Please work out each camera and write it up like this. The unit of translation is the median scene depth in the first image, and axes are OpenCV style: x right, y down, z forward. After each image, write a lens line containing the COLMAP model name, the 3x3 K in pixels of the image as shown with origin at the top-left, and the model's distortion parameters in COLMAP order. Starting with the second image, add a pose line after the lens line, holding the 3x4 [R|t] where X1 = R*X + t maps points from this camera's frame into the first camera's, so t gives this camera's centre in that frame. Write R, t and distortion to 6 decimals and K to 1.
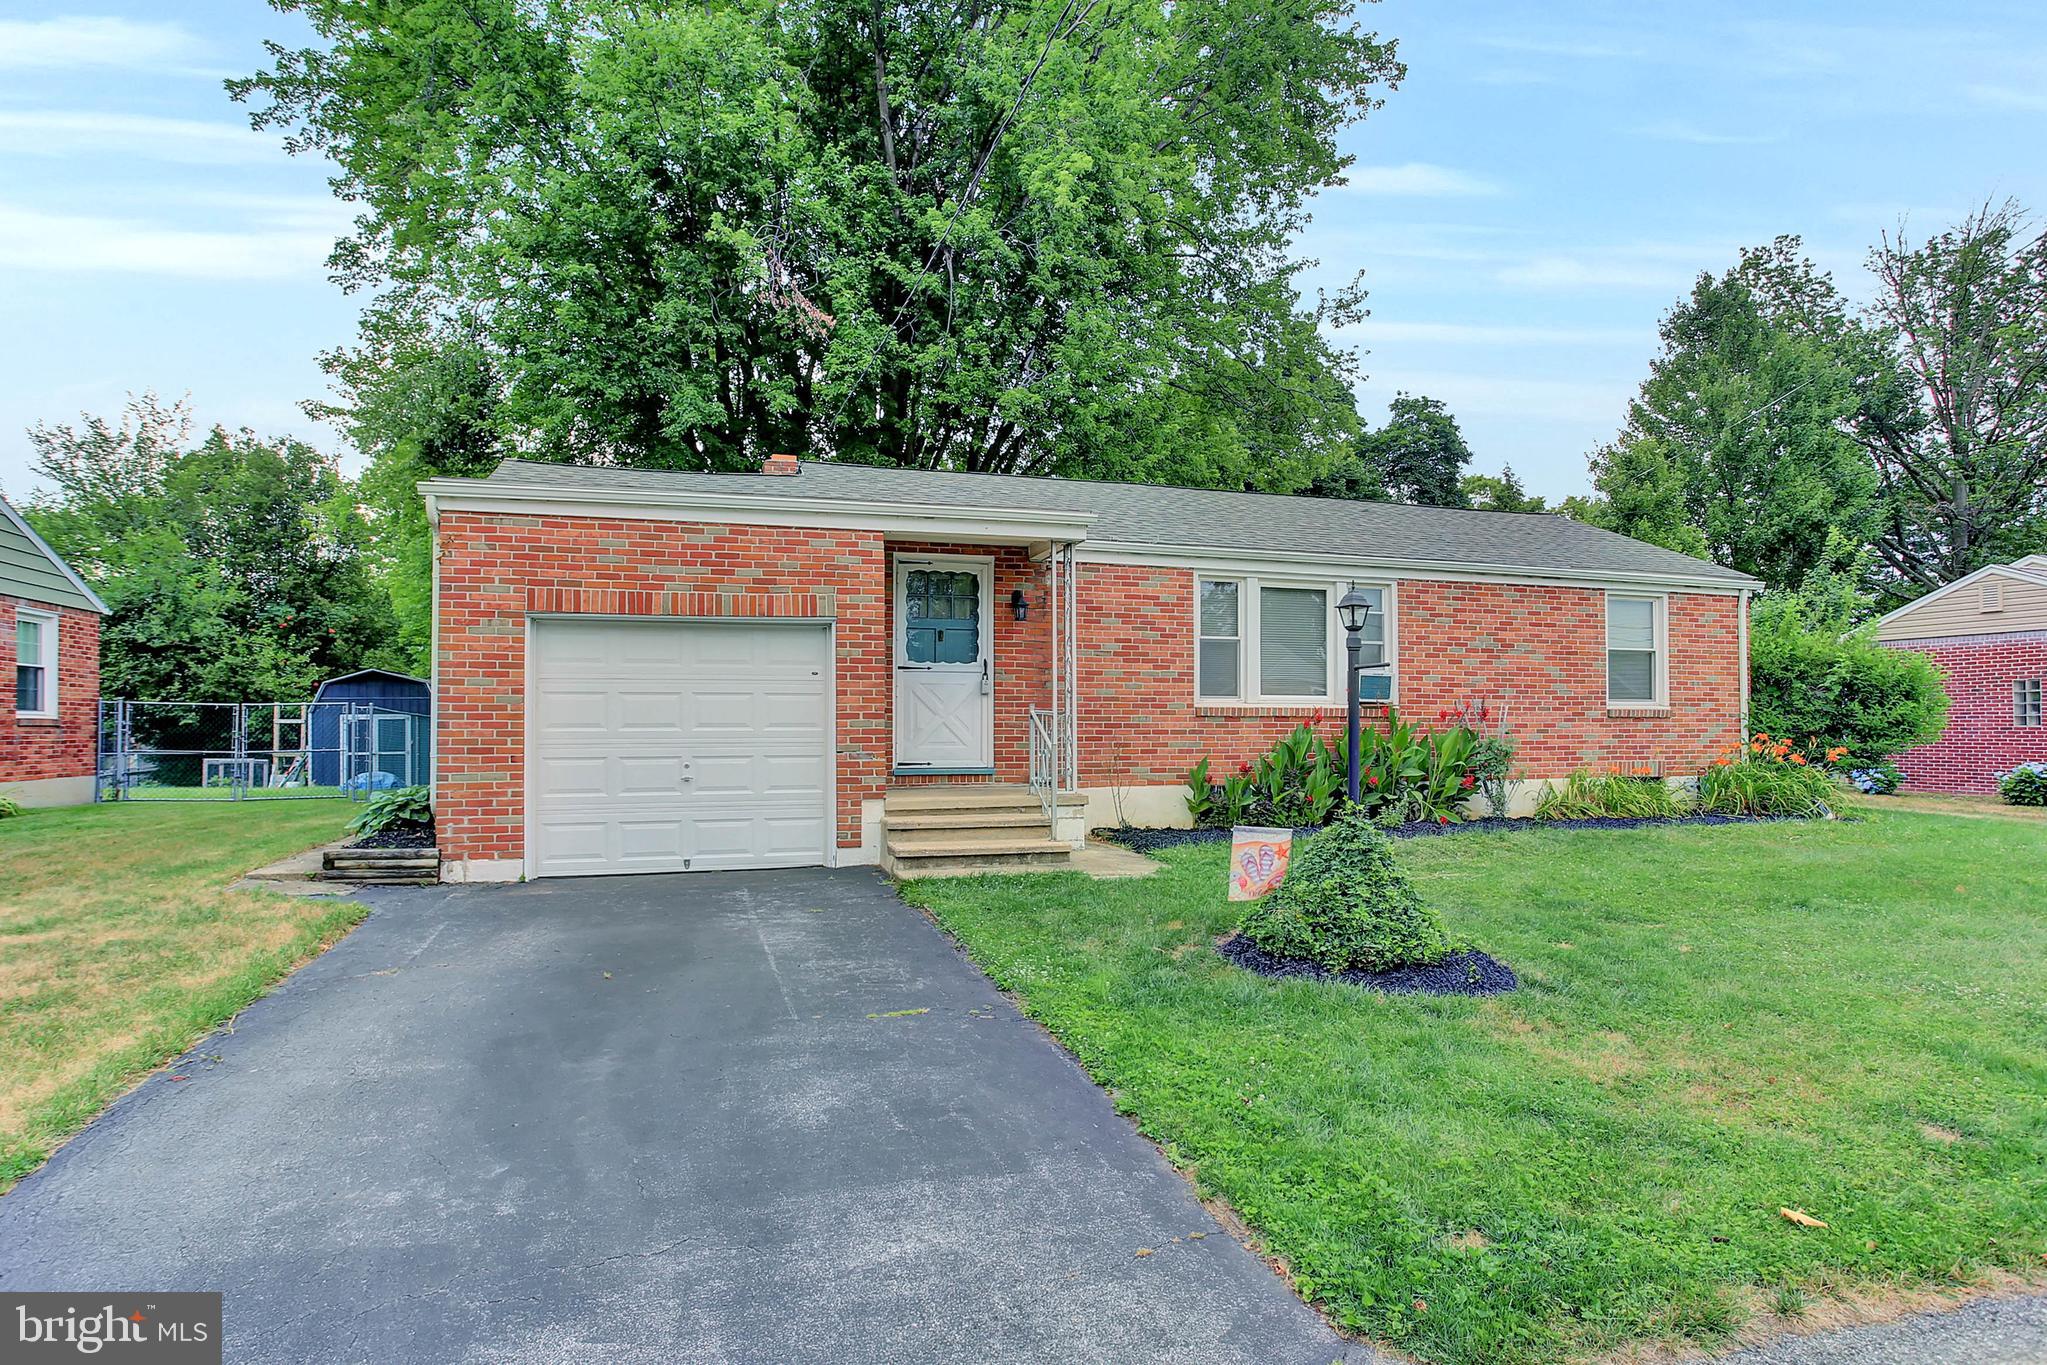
lens RADIAL K [[1147.3, 0, 1023.5], [0, 1147.3, 682.5], [0, 0, 1]] dist [-0.019164, 0.000617]
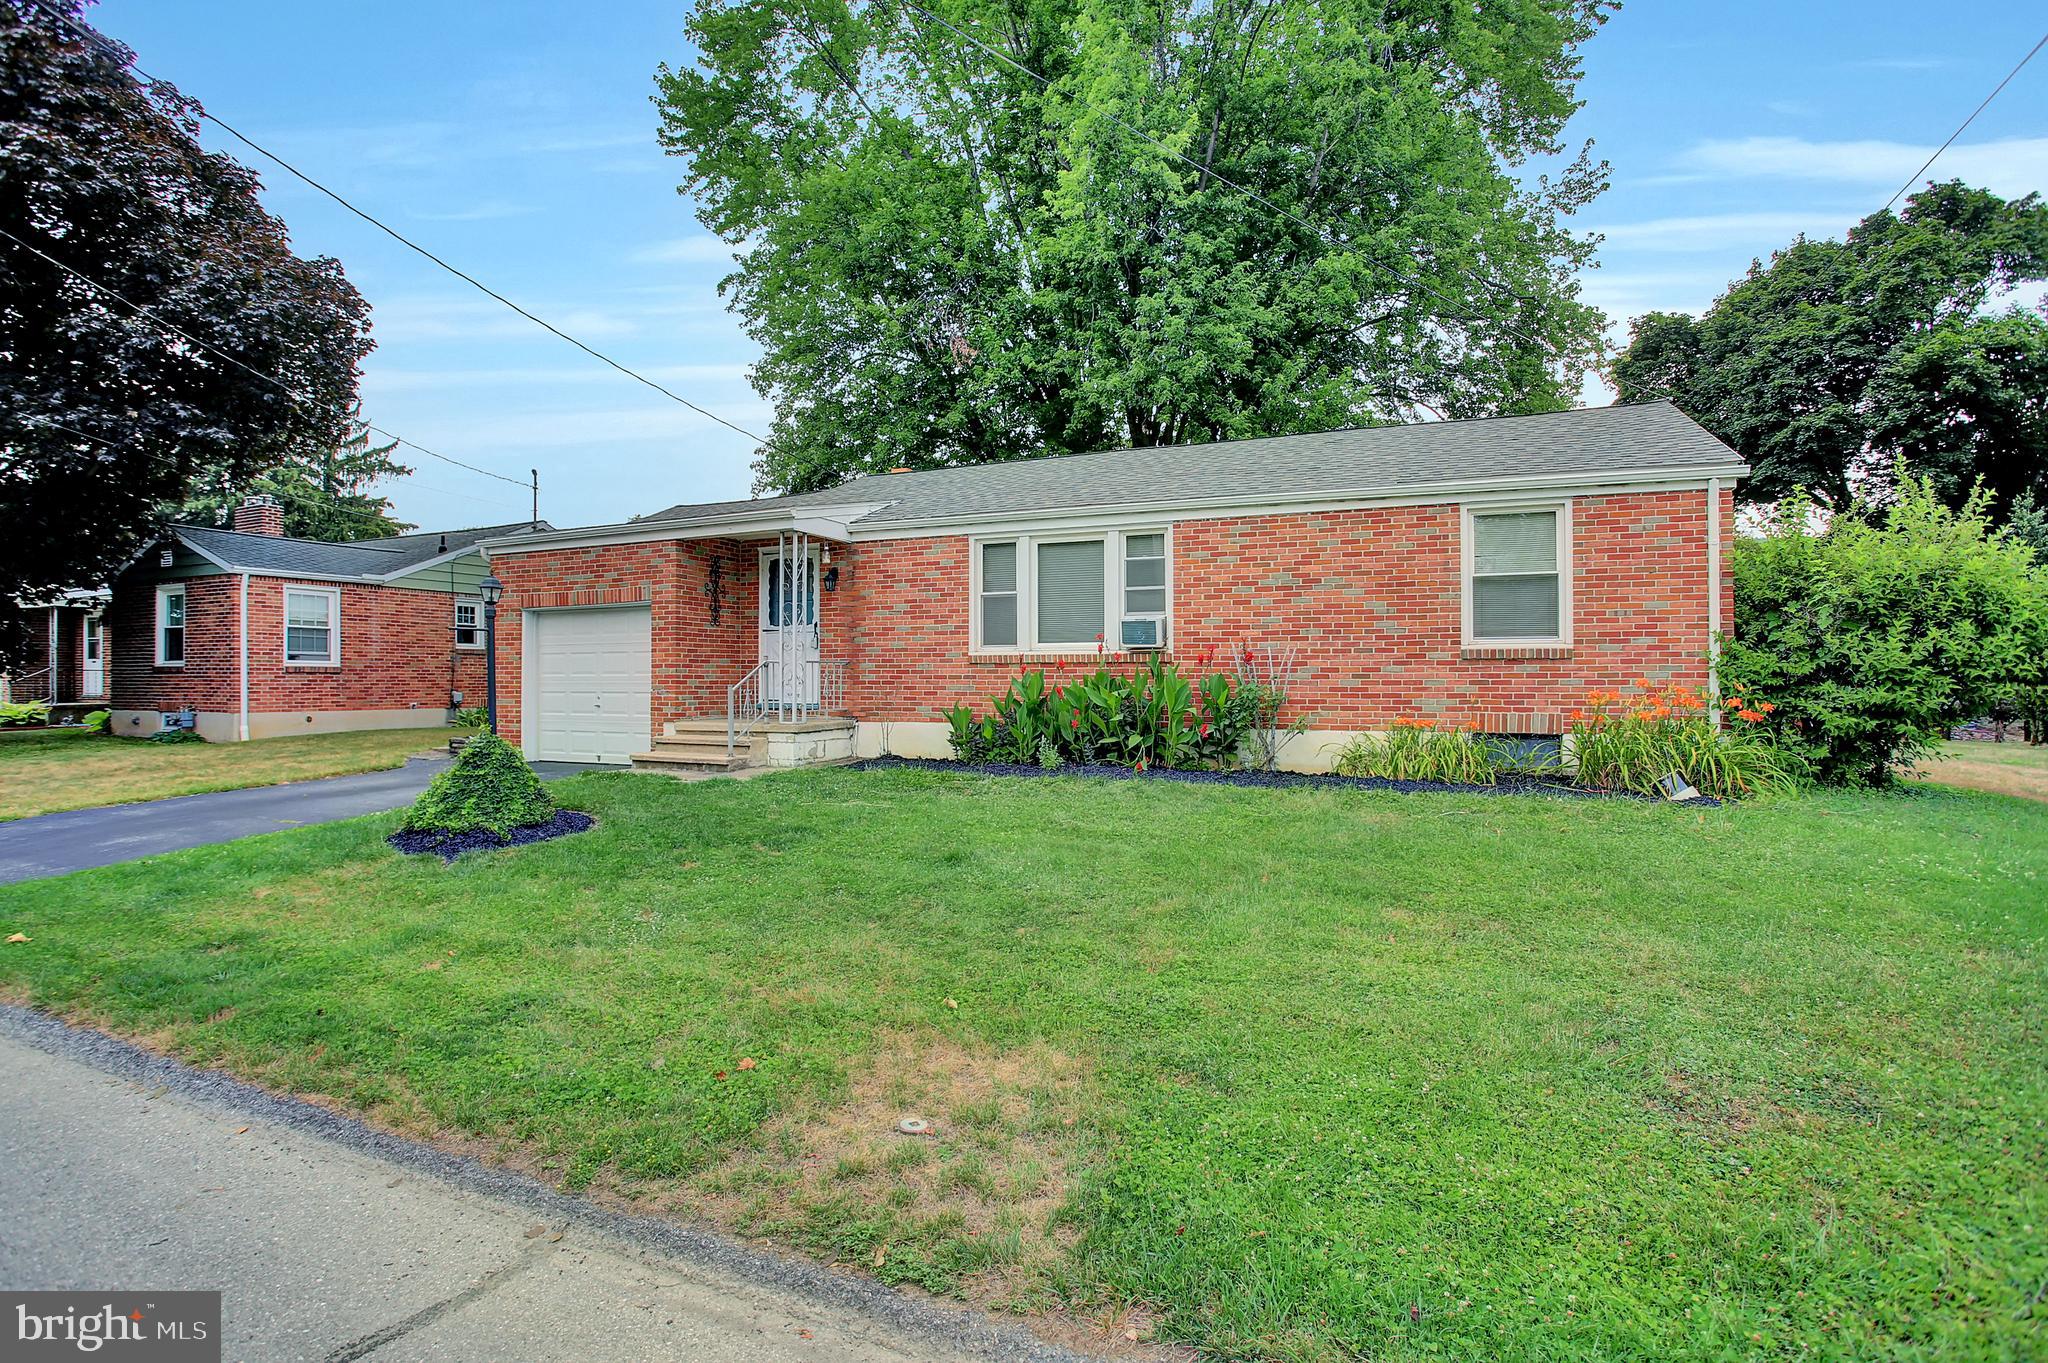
lens RADIAL K [[1037.7, 0, 1017.1], [0, 1037.7, 658.1], [0, 0, 1]] dist [-0.071883, 0.027830]
pose [[0.728213, -0.013851, -0.685210, 0.870578], [0.028327, 0.999550, 0.009900, 0.014773], [0.684765, -0.026620, 0.728278, 0.269146]]
